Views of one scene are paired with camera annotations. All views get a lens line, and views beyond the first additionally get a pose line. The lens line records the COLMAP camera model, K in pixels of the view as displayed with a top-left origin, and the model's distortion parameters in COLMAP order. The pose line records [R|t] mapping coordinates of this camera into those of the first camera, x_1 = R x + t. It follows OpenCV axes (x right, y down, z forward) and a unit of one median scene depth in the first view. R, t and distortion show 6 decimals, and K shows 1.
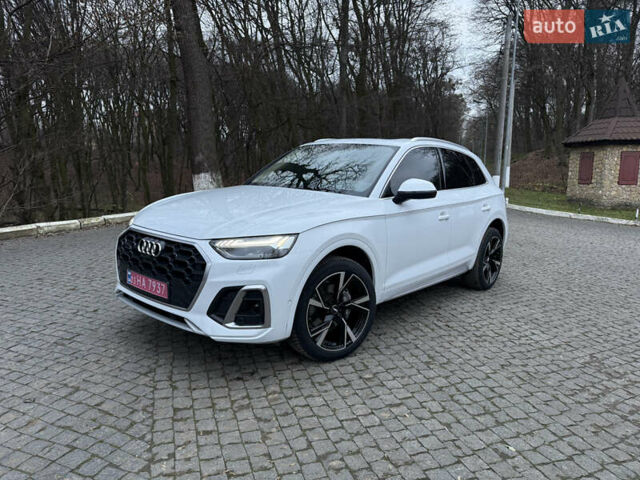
lens RADIAL K [[450.7, 0, 320.7], [0, 450.7, 244.5], [0, 0, 1]] dist [0.040014, -0.053511]
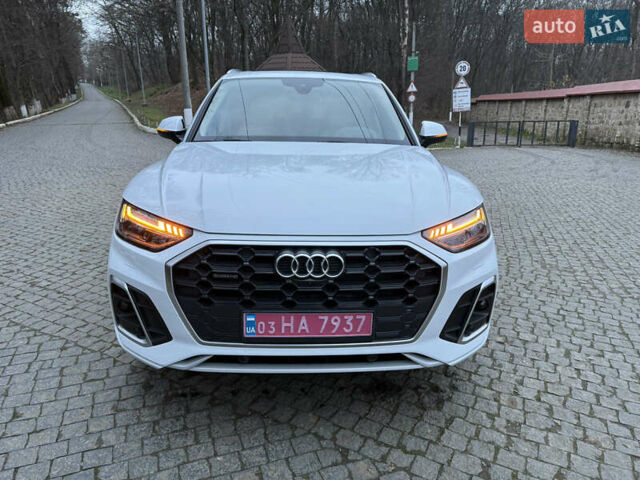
lens RADIAL K [[450.7, 0, 318.2], [0, 450.7, 241.3], [0, 0, 1]] dist [0.040014, -0.053511]
pose [[0.725650, -0.216484, 0.653120, -0.138318], [0.124736, 0.974876, 0.184545, -0.024313], [-0.676663, -0.052448, 0.734423, 0.104518]]
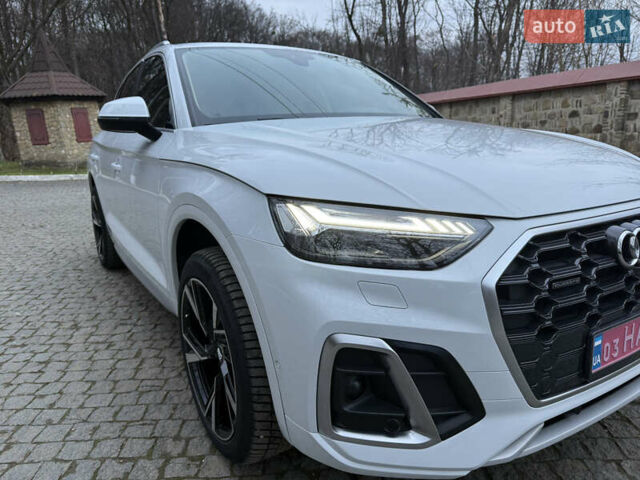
lens RADIAL K [[450.7, 0, 319.5], [0, 450.7, 247.0], [0, 0, 1]] dist [0.040014, -0.053511]
pose [[0.292560, -0.271402, 0.916924, -0.155498], [0.200517, 0.954971, 0.218686, -0.025687], [-0.934988, 0.119880, 0.333807, 0.210518]]
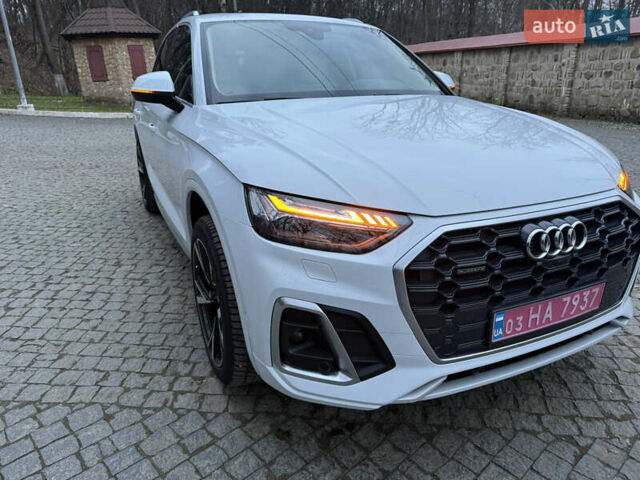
lens RADIAL K [[450.7, 0, 318.2], [0, 450.7, 243.6], [0, 0, 1]] dist [0.040014, -0.053511]
pose [[0.406796, -0.355205, 0.841633, -0.164304], [0.173331, 0.934585, 0.310657, -0.033816], [-0.896924, 0.019507, 0.441754, 0.188028]]
